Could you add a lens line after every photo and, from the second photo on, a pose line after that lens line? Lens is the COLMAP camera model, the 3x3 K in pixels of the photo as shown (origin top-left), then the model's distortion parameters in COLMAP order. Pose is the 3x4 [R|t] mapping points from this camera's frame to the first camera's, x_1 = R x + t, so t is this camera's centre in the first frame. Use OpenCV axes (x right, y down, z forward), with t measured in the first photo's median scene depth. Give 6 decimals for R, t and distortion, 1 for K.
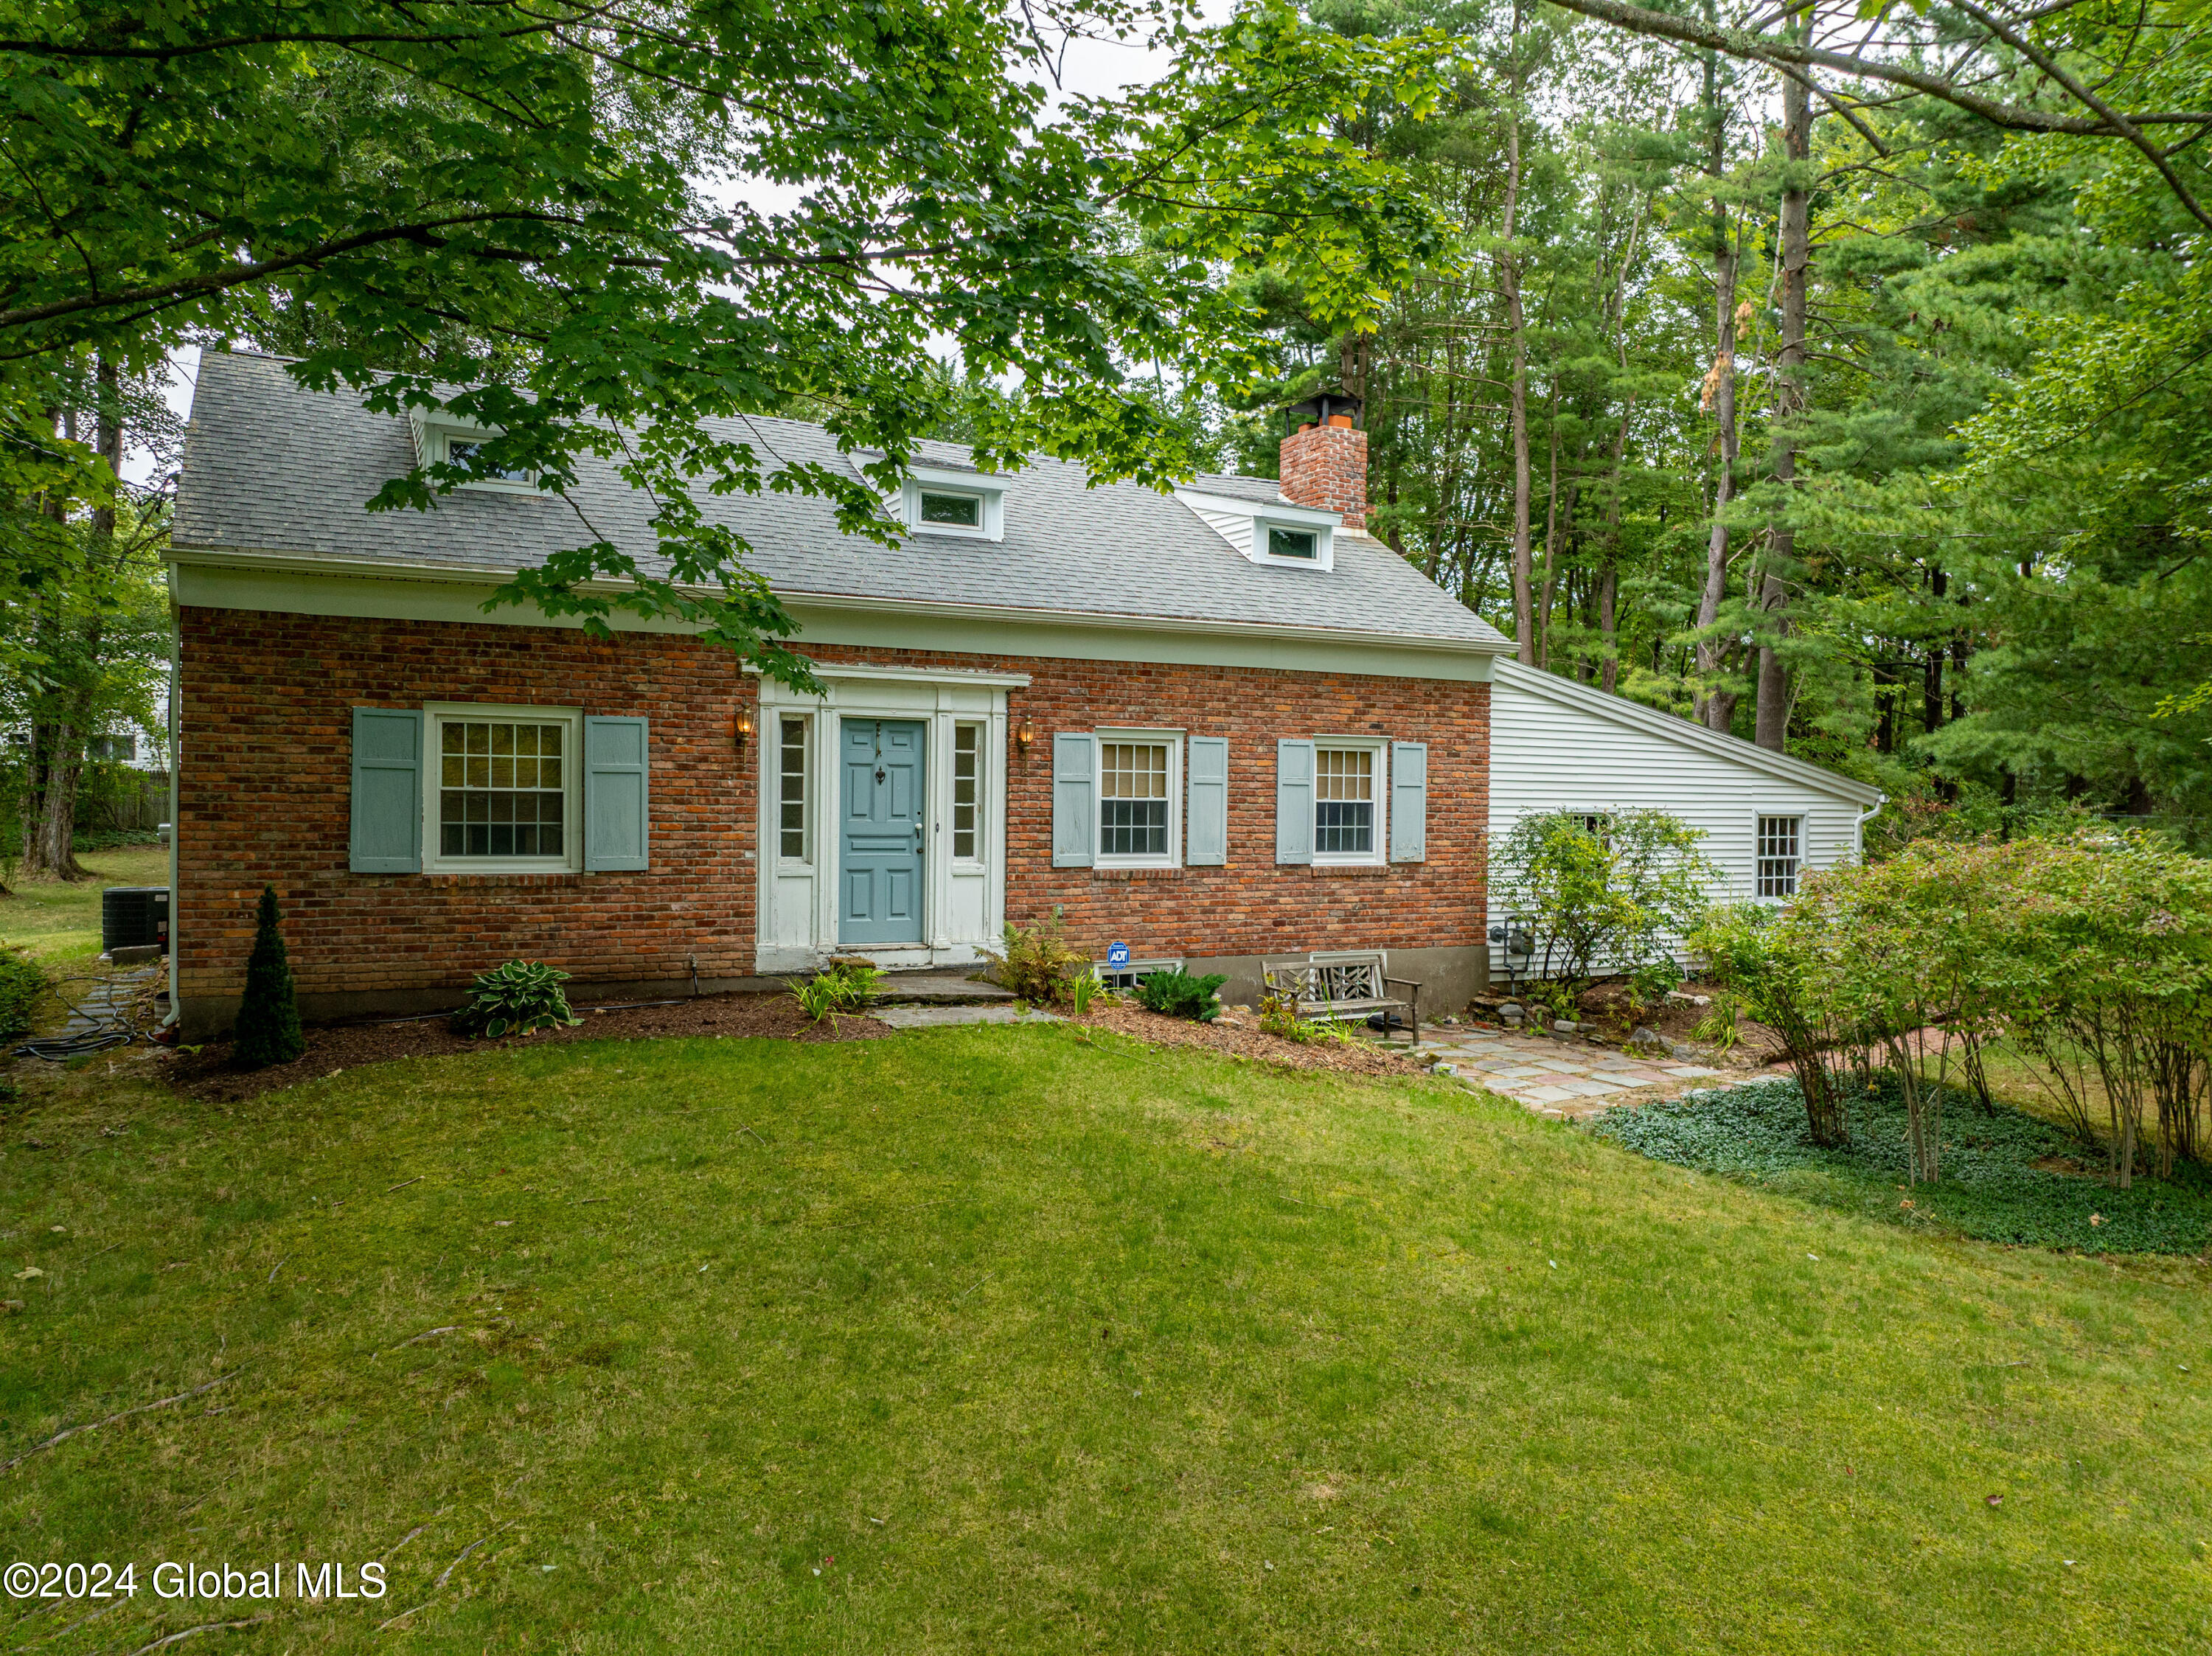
lens RADIAL K [[1560.5, 0, 1106.0], [0, 1560.5, 828.0], [0, 0, 1]] dist [-0.055706, 0.030783]
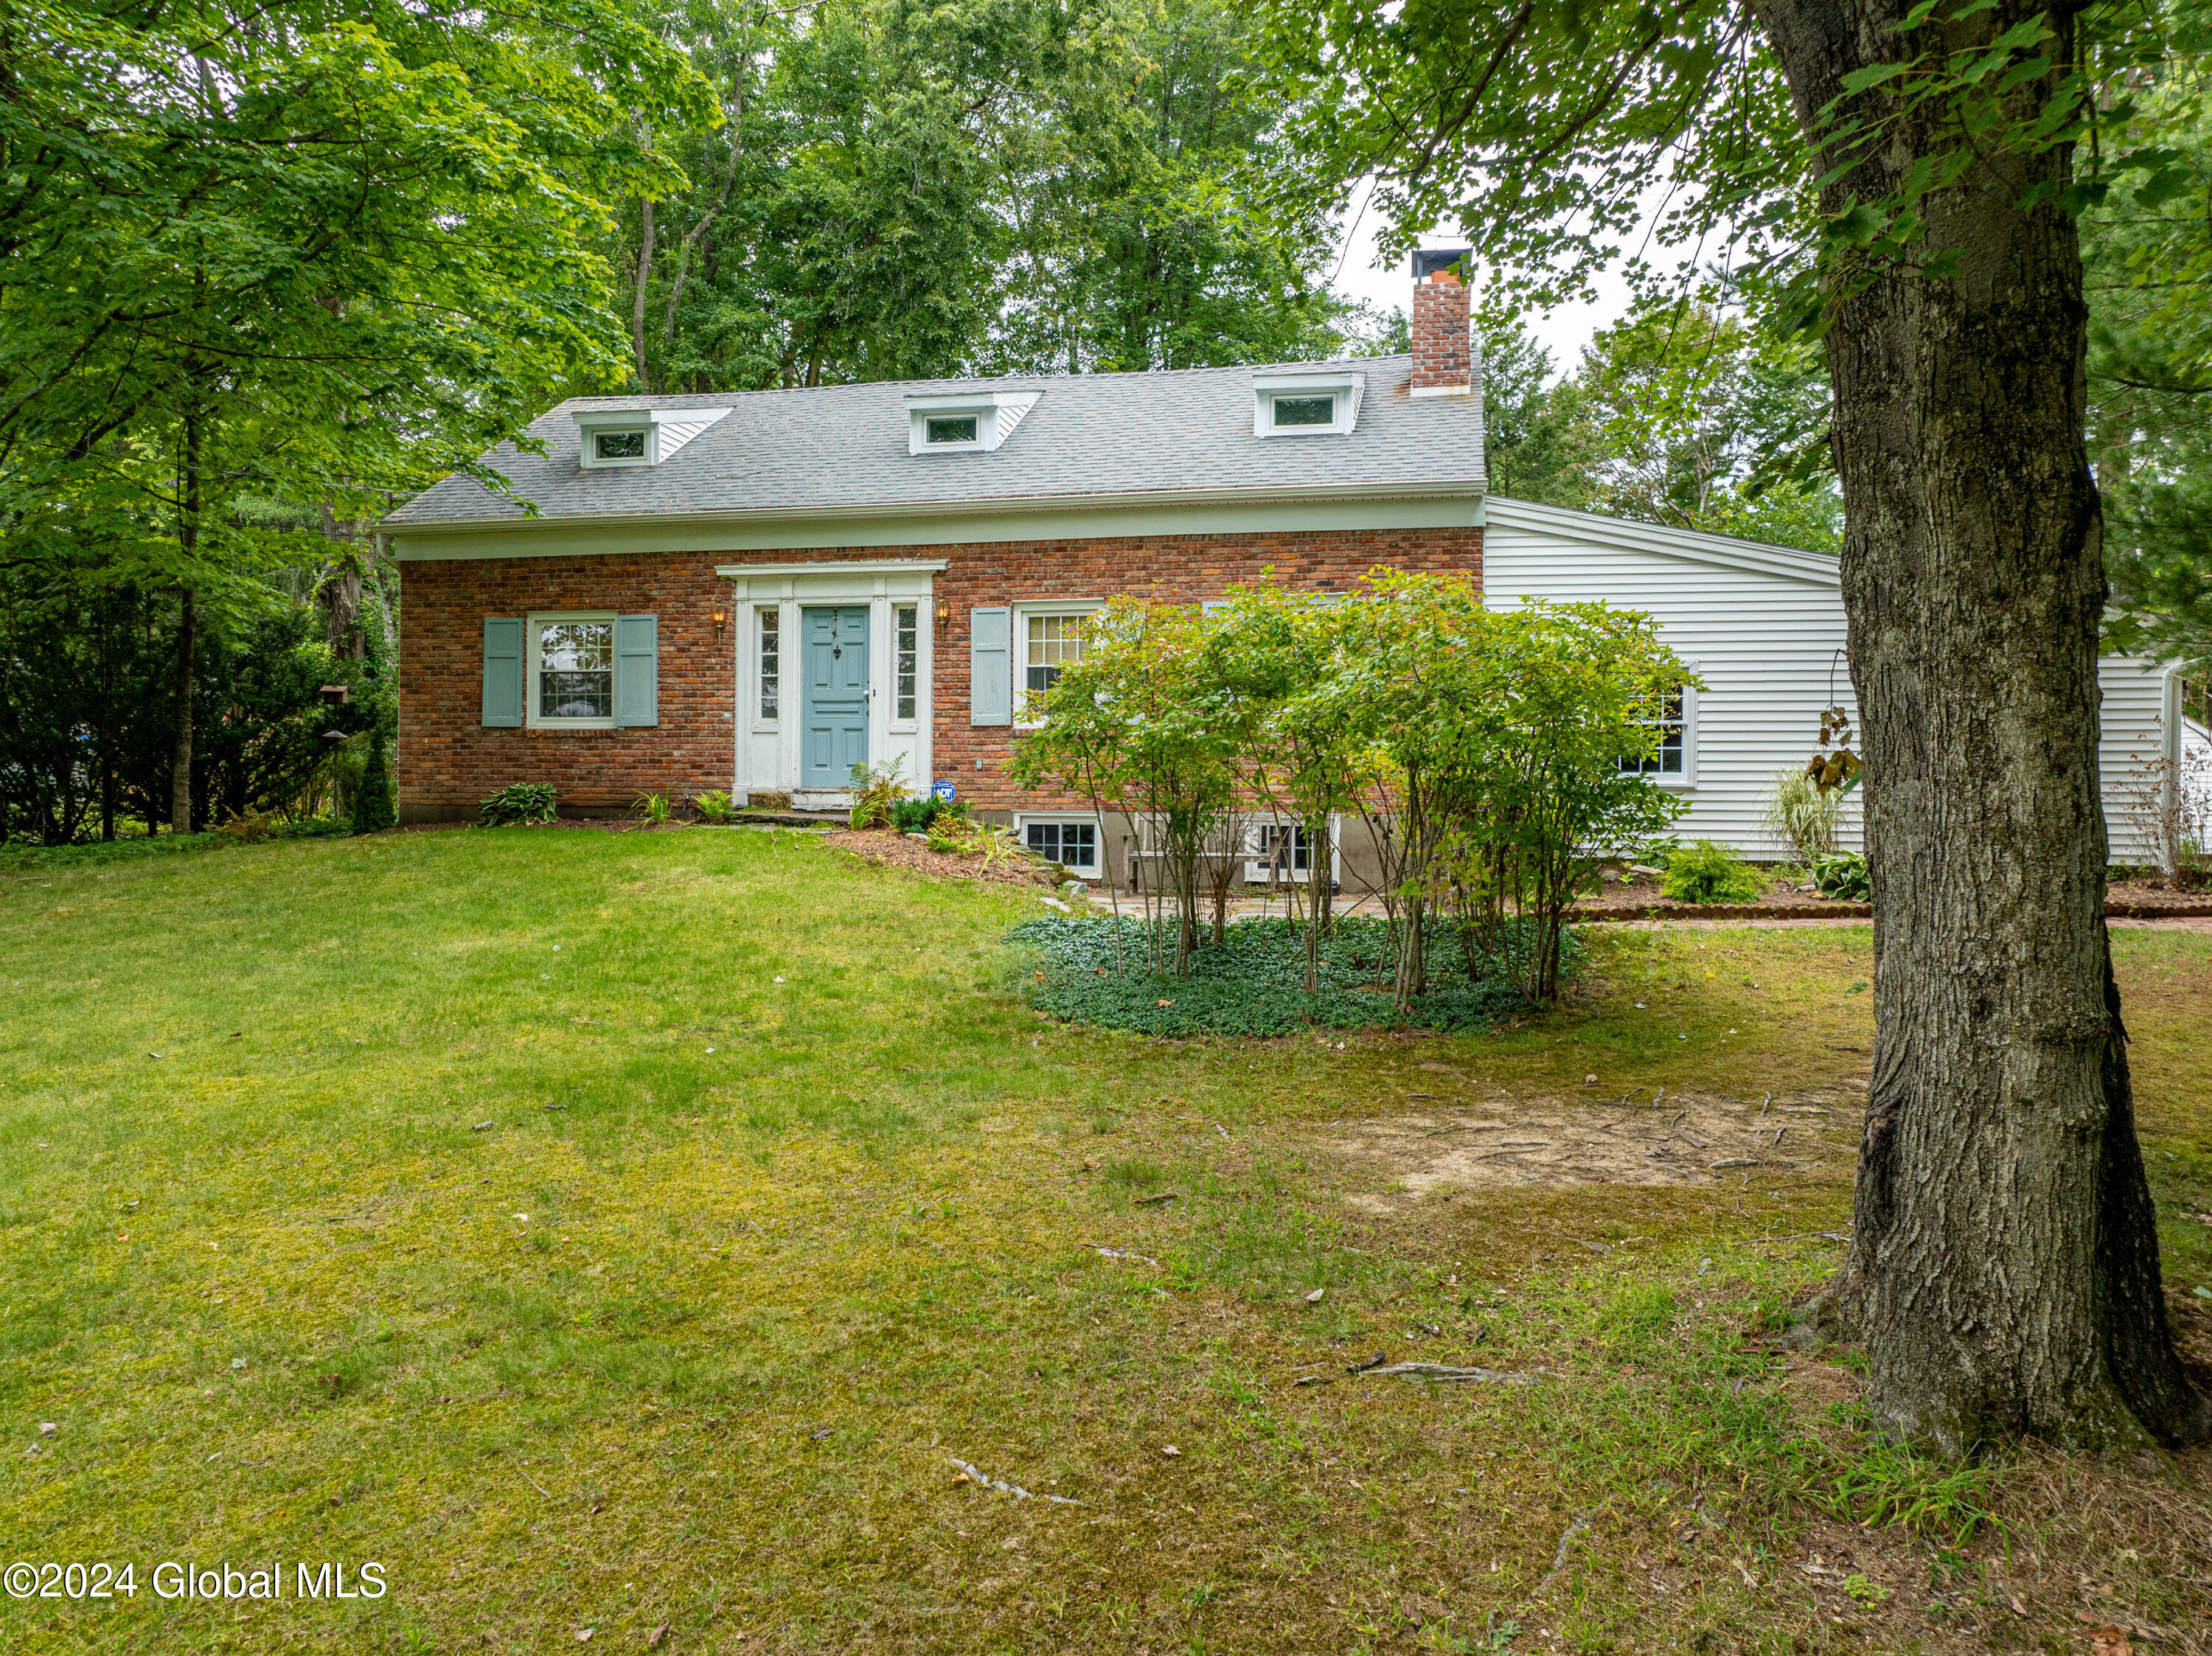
lens RADIAL K [[1560.5, 0, 1106.0], [0, 1560.5, 828.0], [0, 0, 1]] dist [-0.055706, 0.030783]
pose [[0.758058, 0.007926, -0.652139, 0.935327], [-0.010173, 0.999948, 0.000328, 0.117218], [0.652108, 0.006386, 0.758099, 0.233625]]
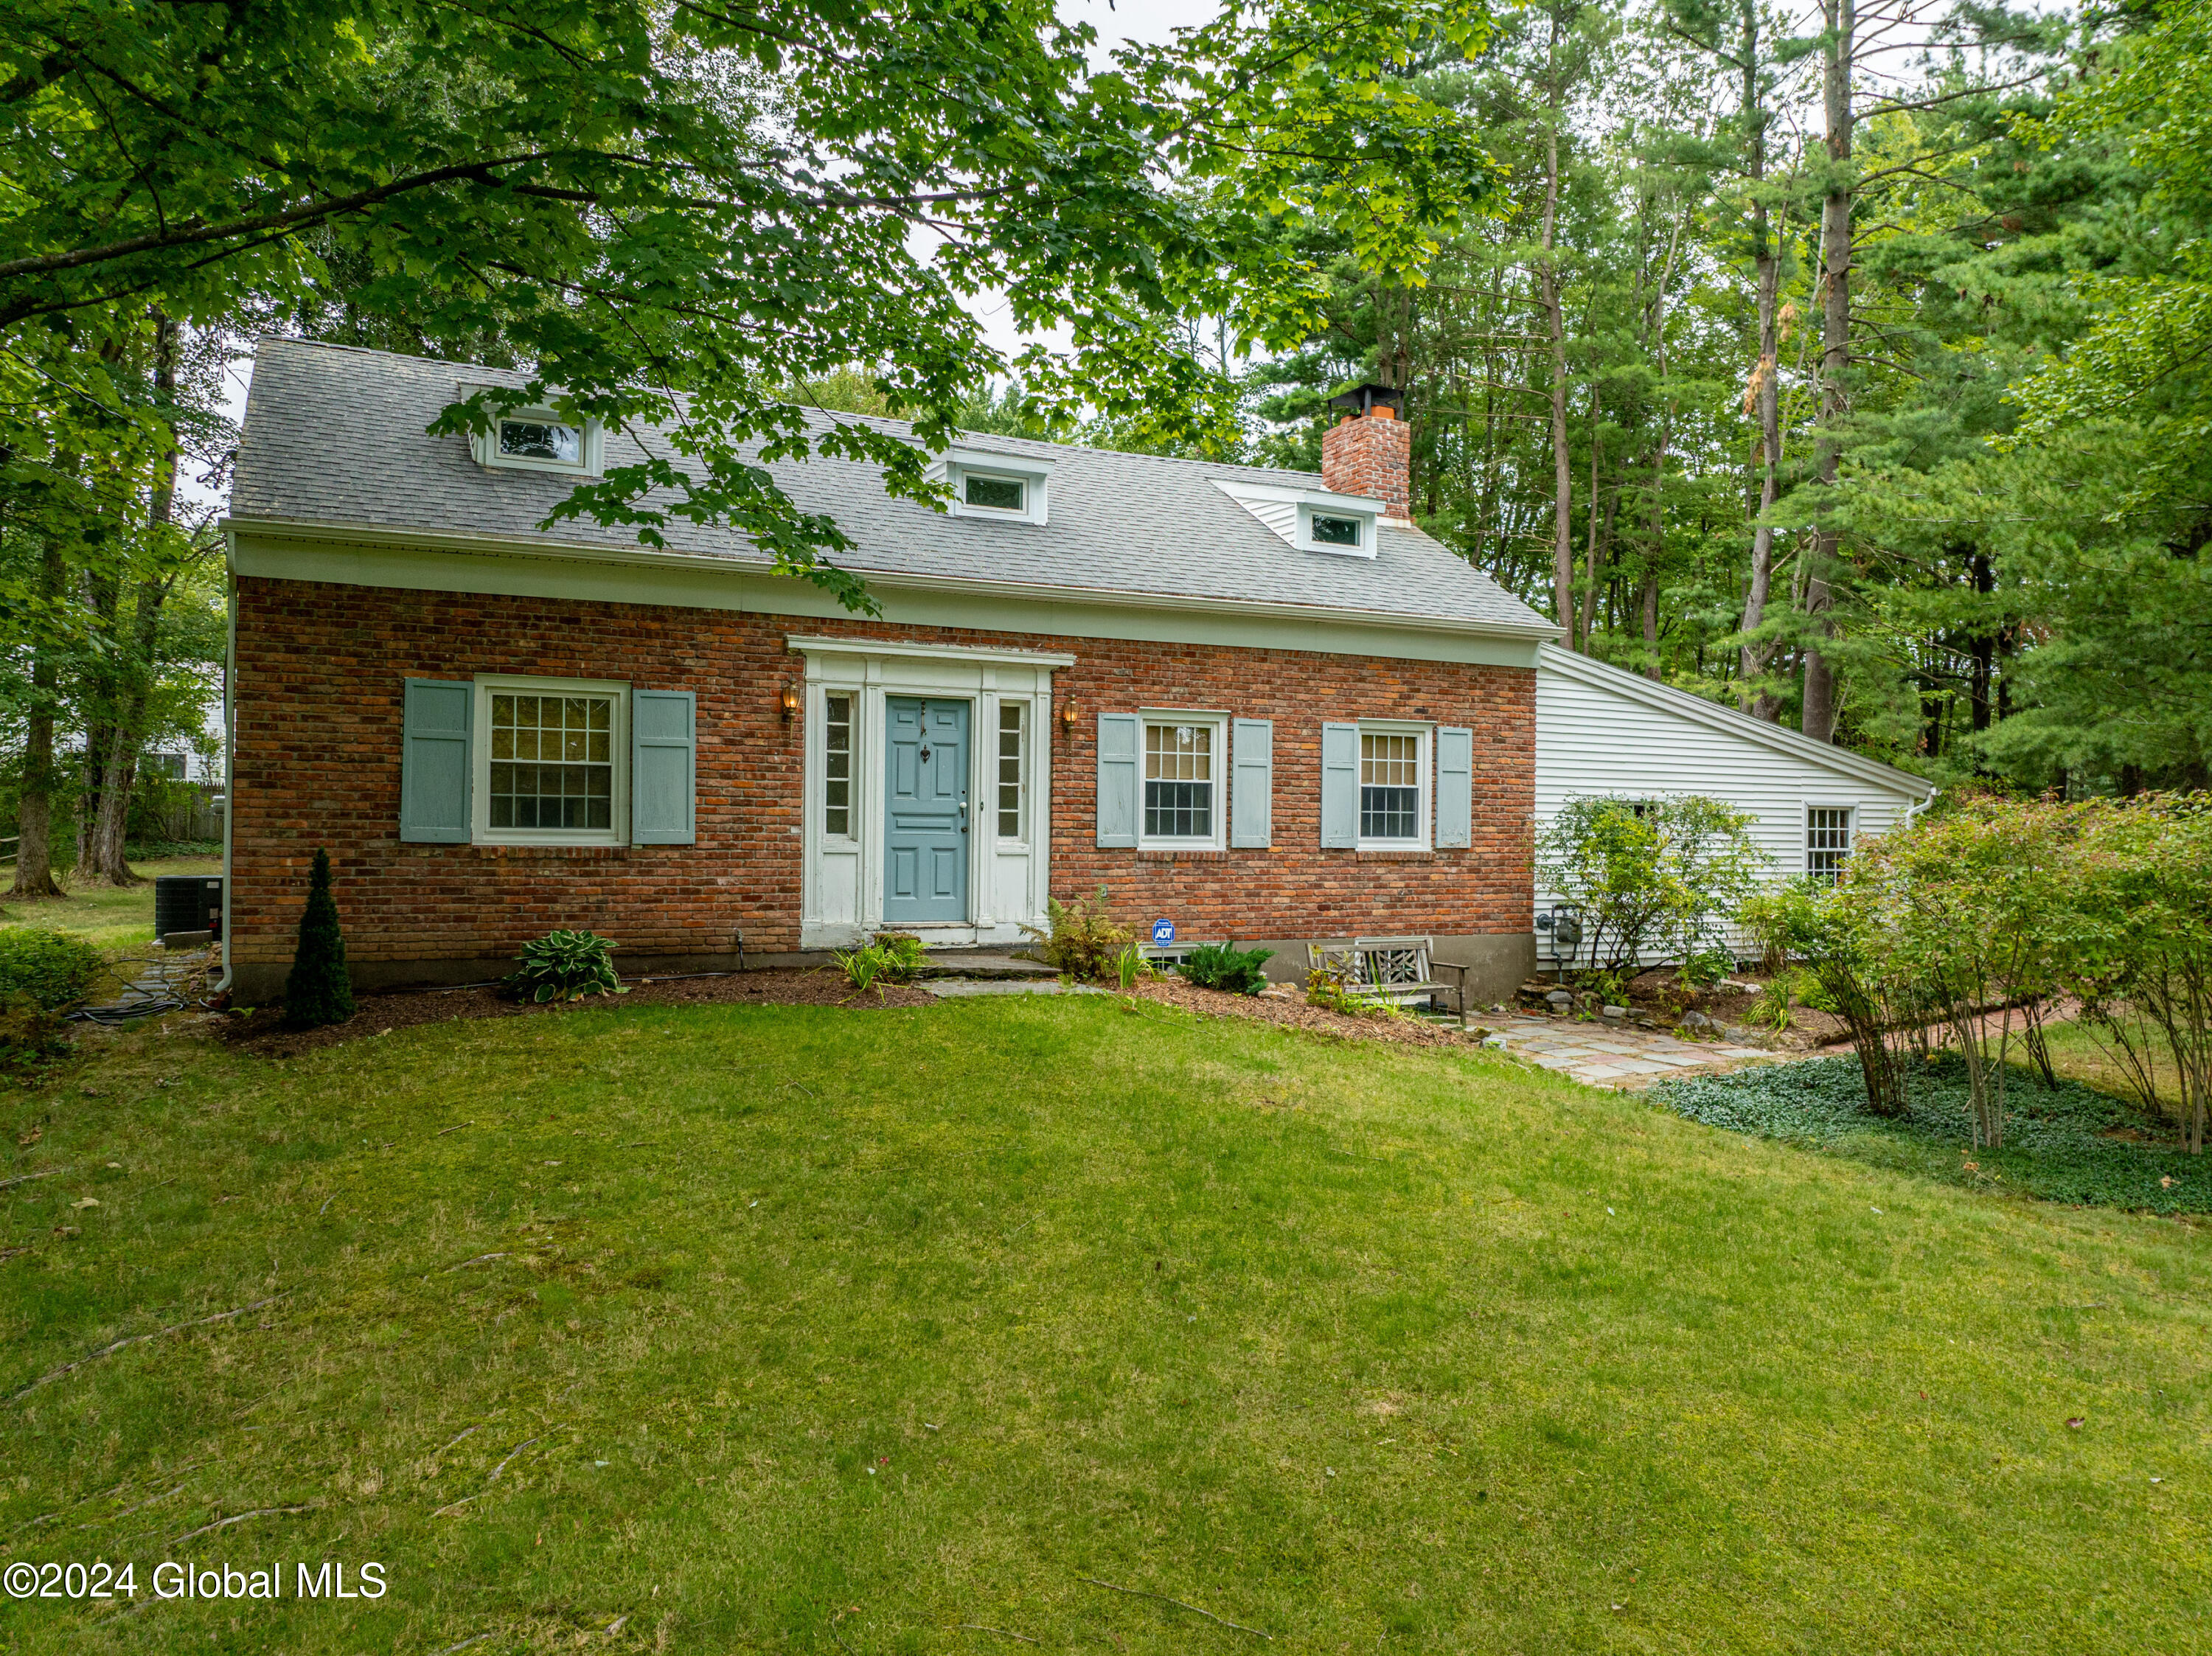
lens RADIAL K [[1560.5, 0, 1106.0], [0, 1560.5, 828.0], [0, 0, 1]] dist [-0.055706, 0.030783]
pose [[0.999720, -0.000546, -0.023663, -0.005760], [0.000109, 0.999830, -0.018464, 0.036887], [0.023669, 0.018456, 0.999549, 0.002949]]
